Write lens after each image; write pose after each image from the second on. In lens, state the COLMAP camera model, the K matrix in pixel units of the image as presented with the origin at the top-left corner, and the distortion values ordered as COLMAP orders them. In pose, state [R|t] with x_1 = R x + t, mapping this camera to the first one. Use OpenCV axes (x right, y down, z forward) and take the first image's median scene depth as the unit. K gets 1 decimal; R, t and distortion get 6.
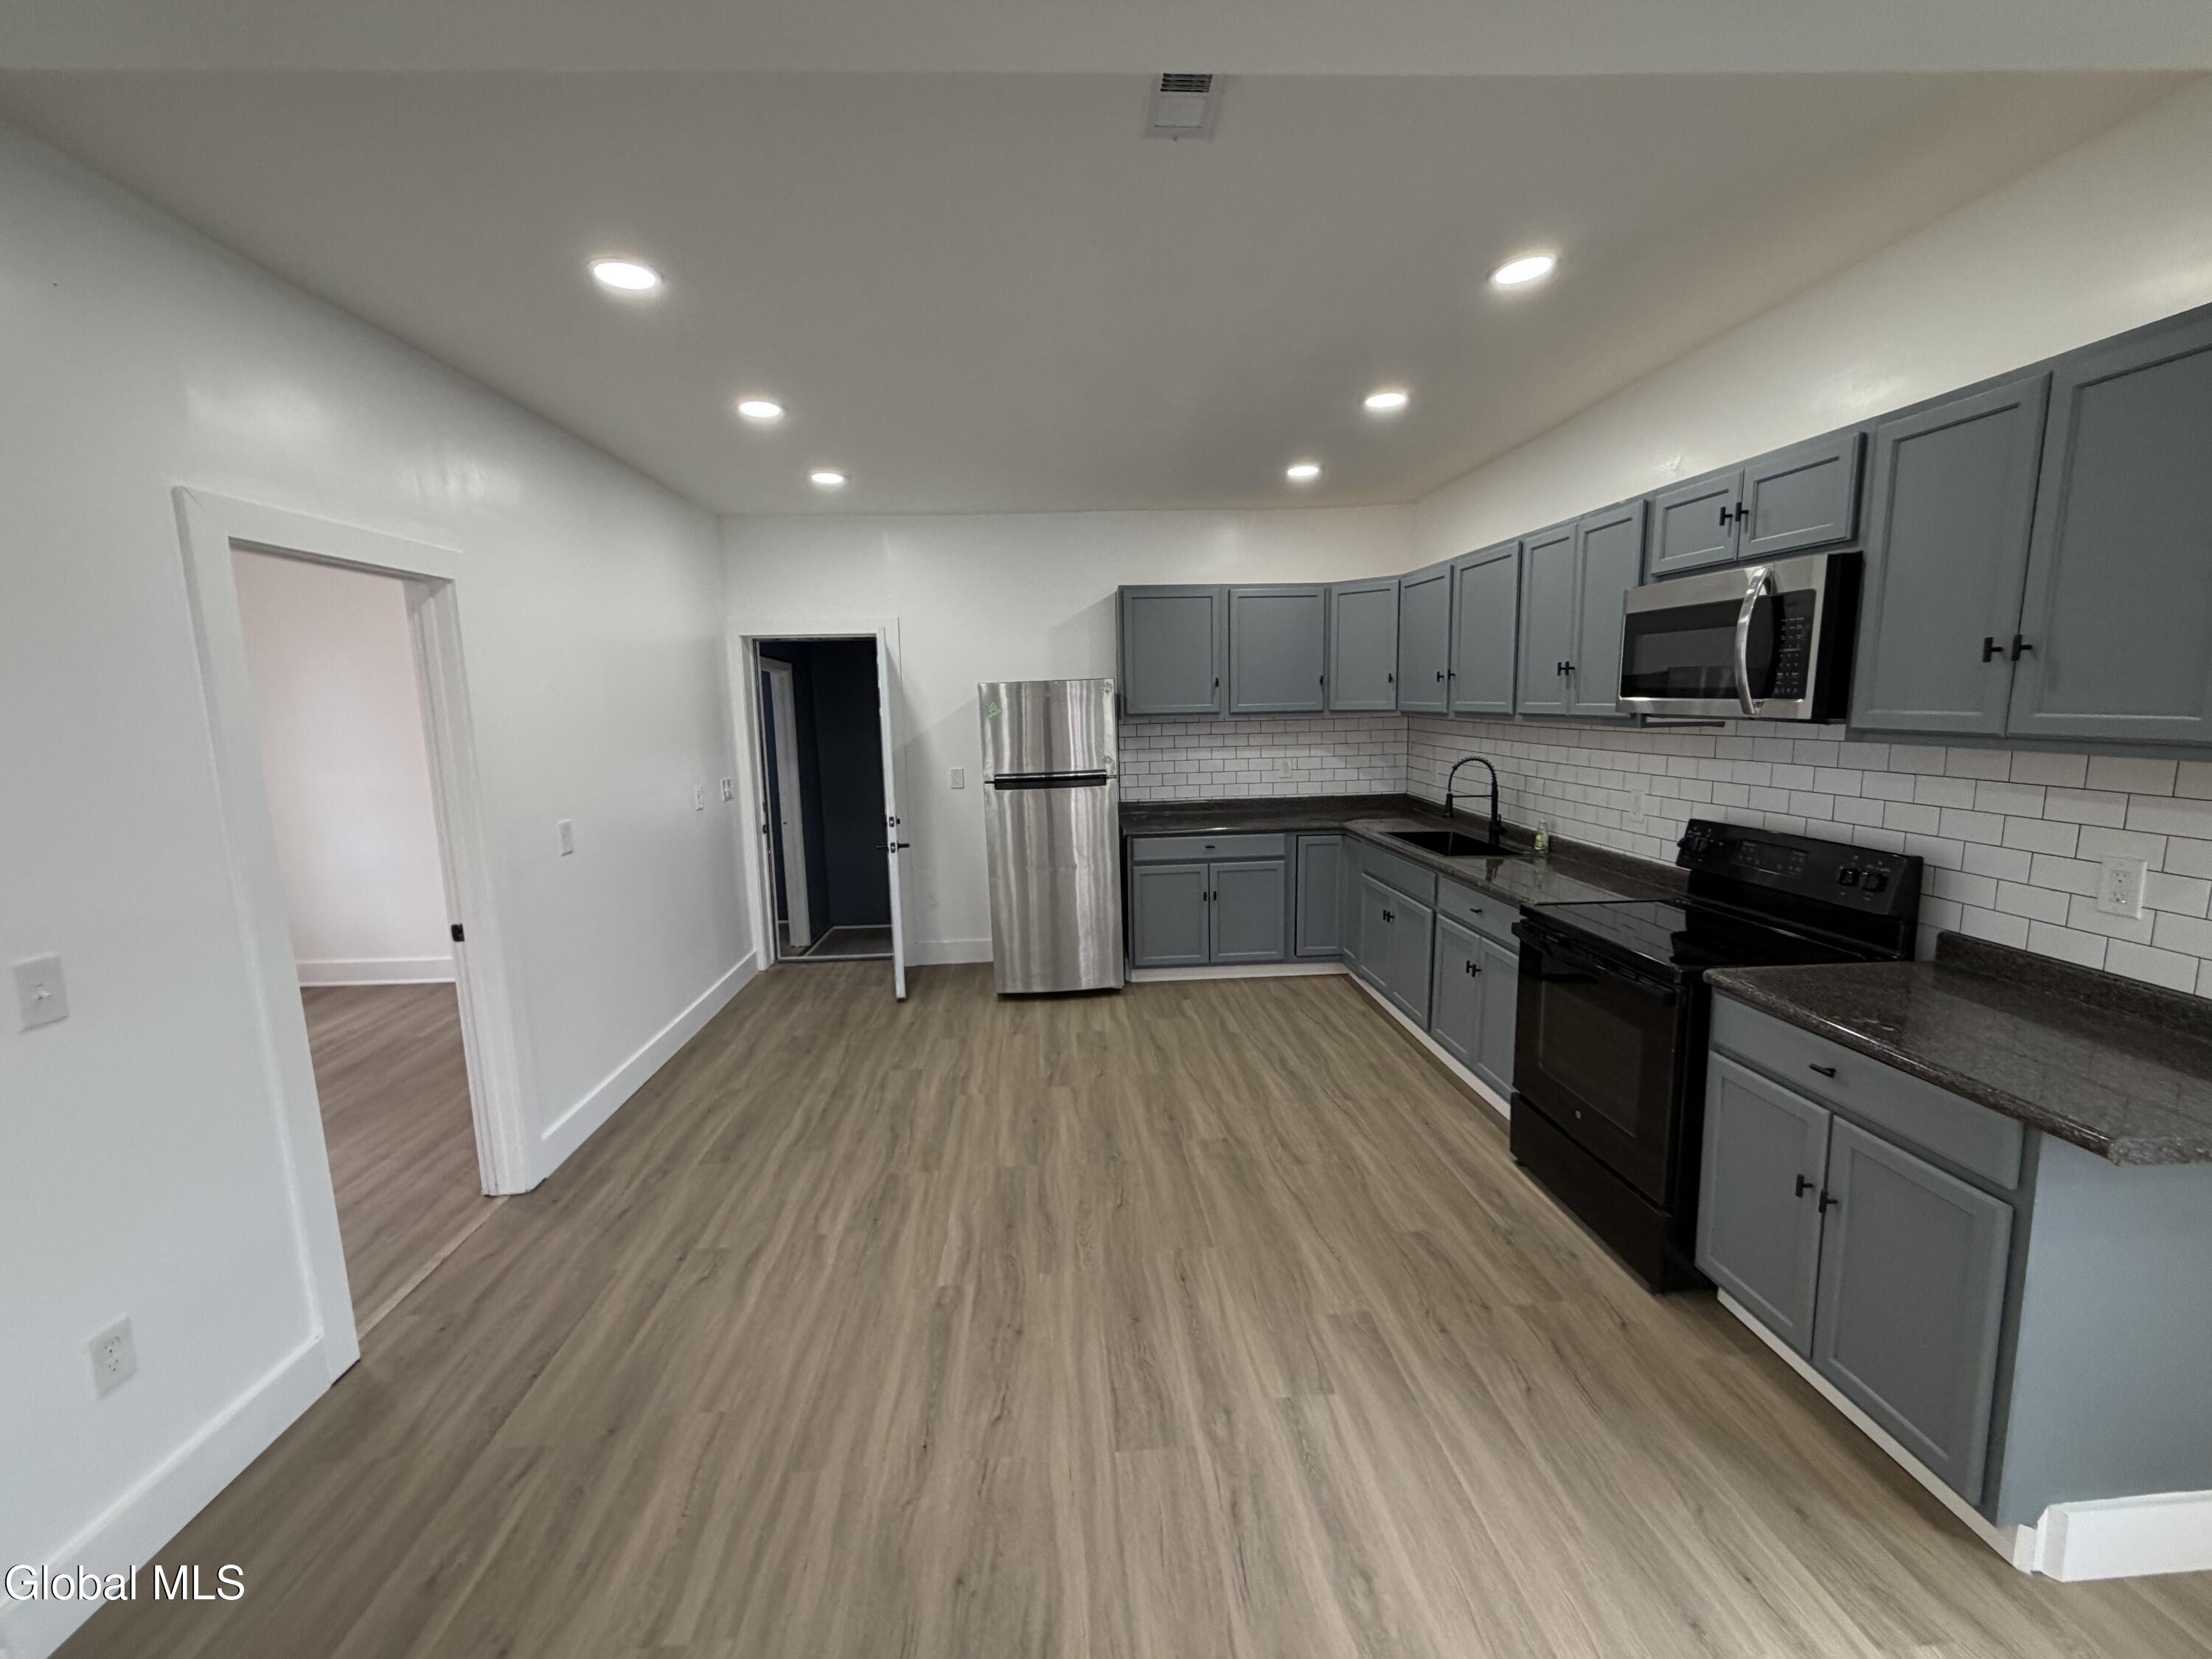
lens RADIAL K [[883.7, 0, 1098.3], [0, 883.7, 819.1], [0, 0, 1]] dist [-0.000811, -0.000722]
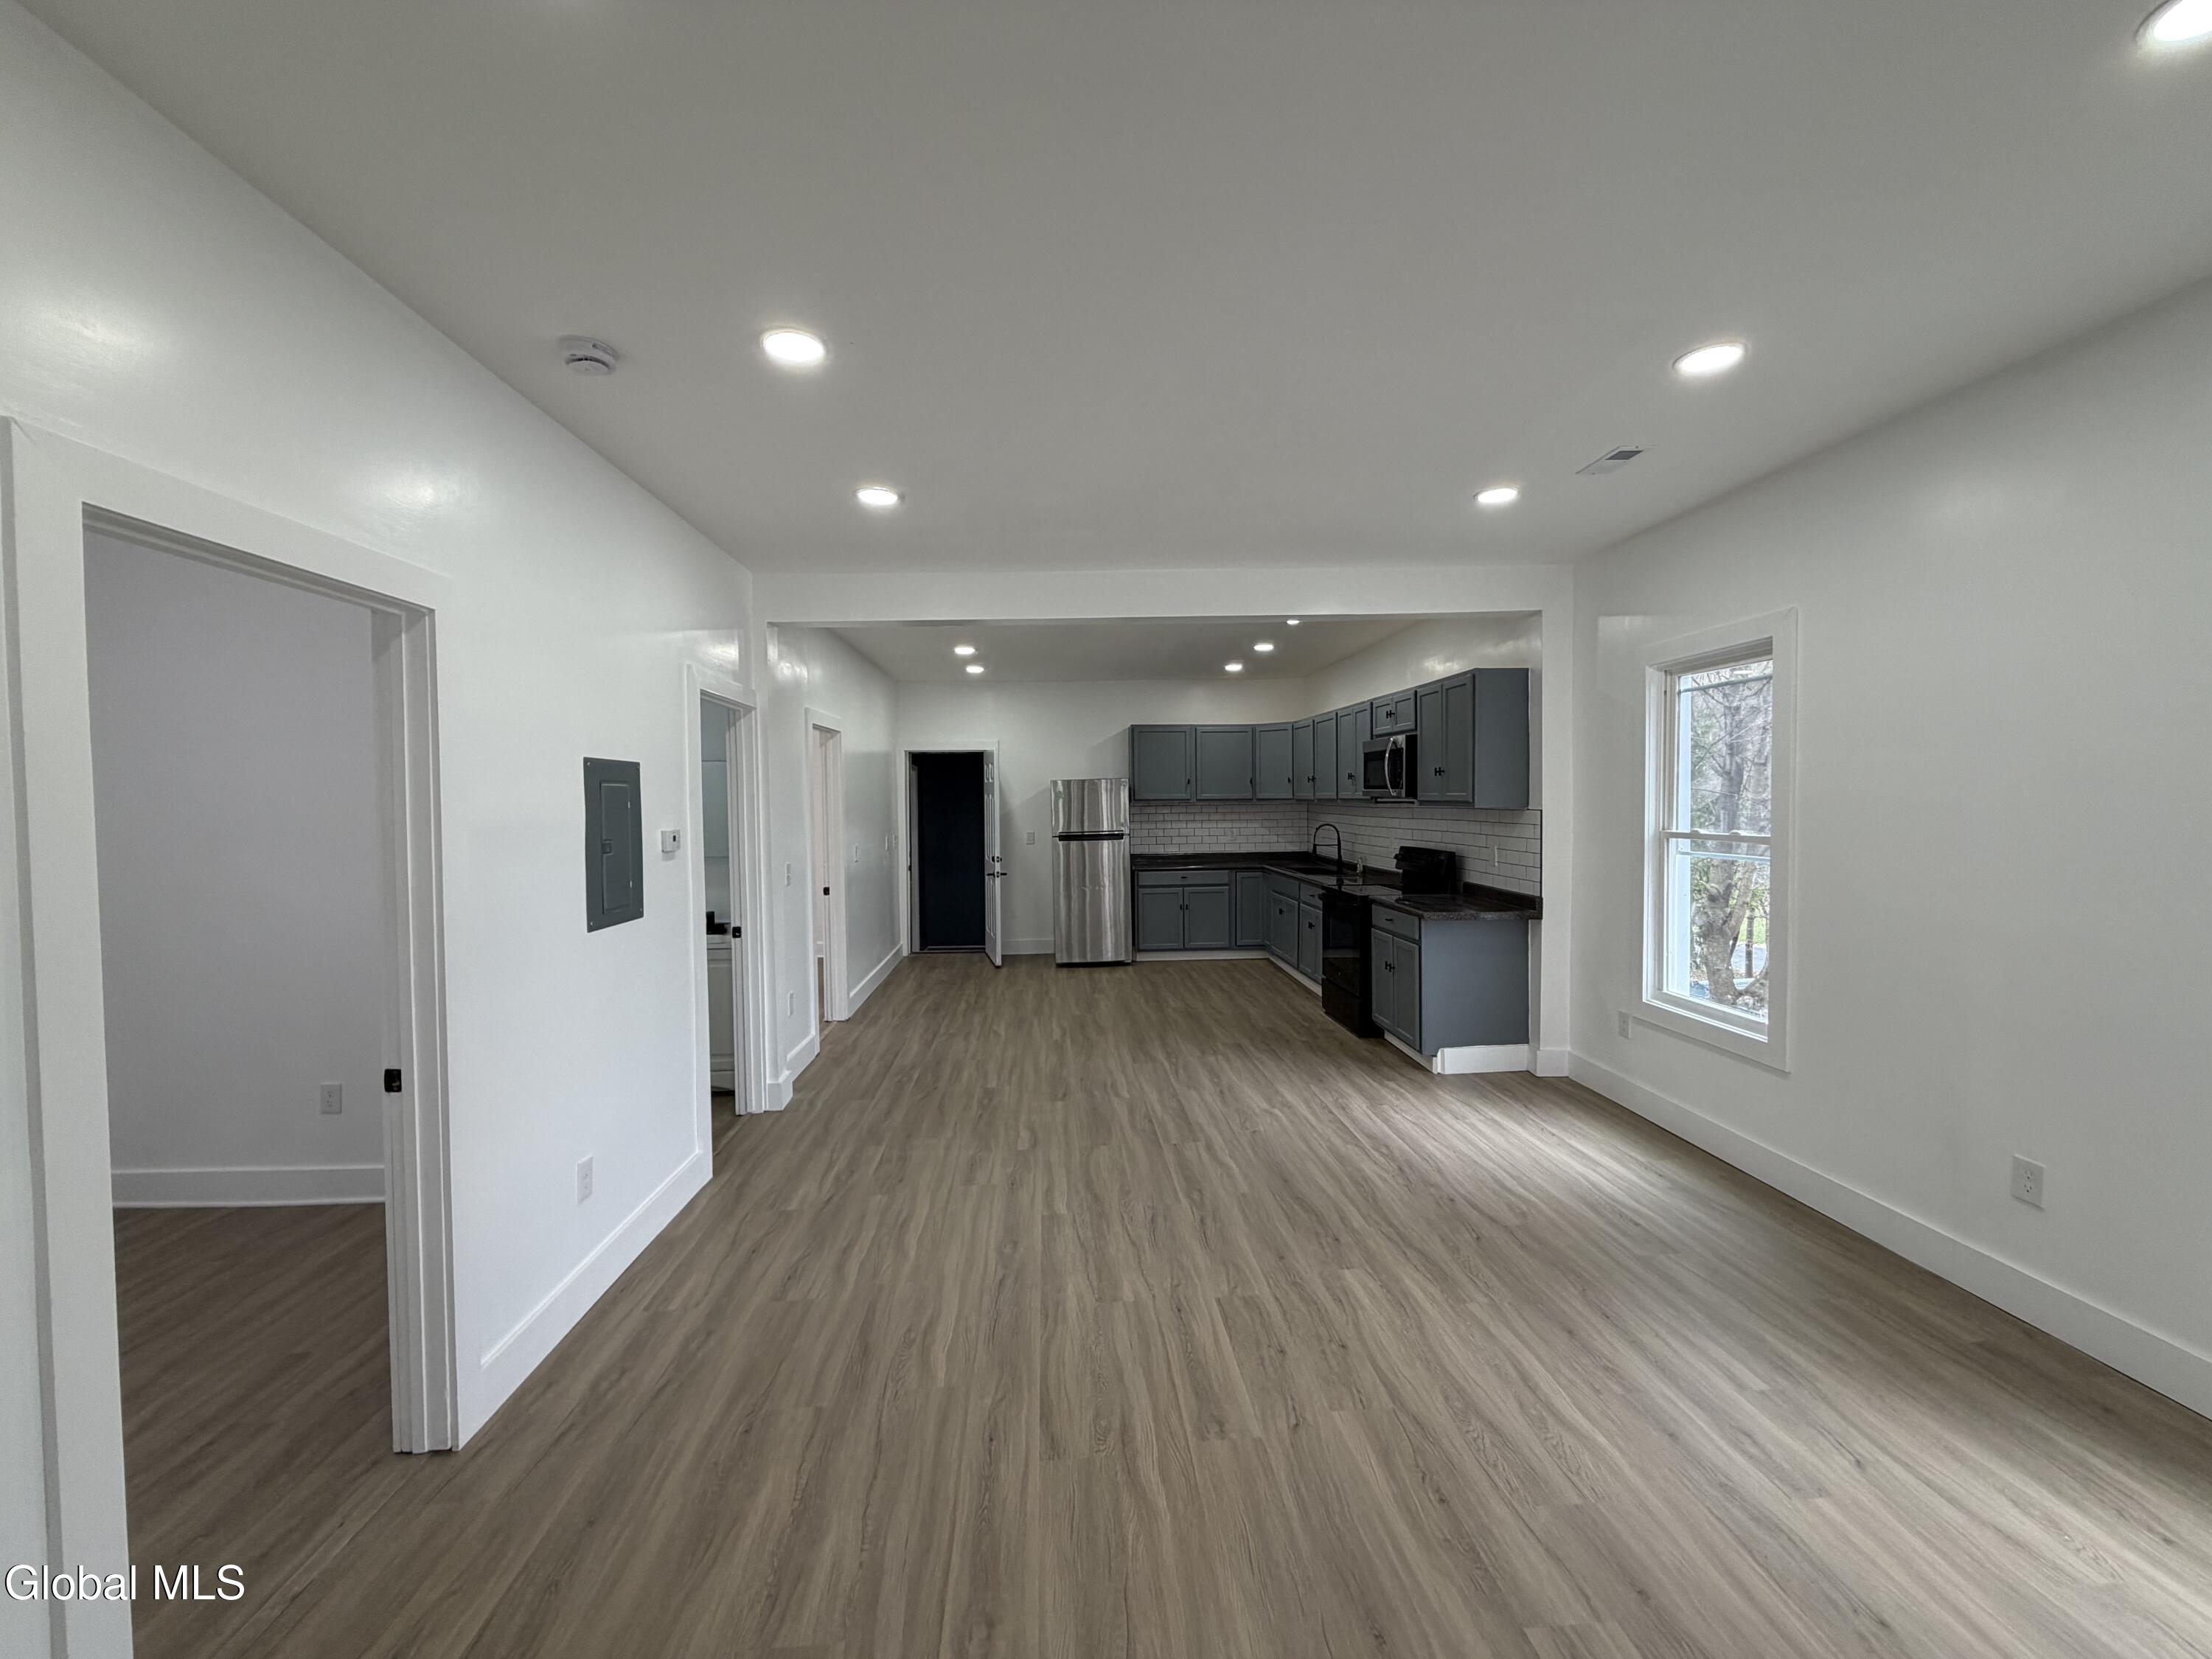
lens RADIAL K [[883.7, 0, 1105.9], [0, 883.7, 820.8], [0, 0, 1]] dist [-0.000811, -0.000722]
pose [[0.999882, 0.012817, 0.008454, -0.044012], [-0.011805, 0.993816, -0.110412, 0.128547], [-0.009817, 0.110299, 0.993850, -0.791755]]
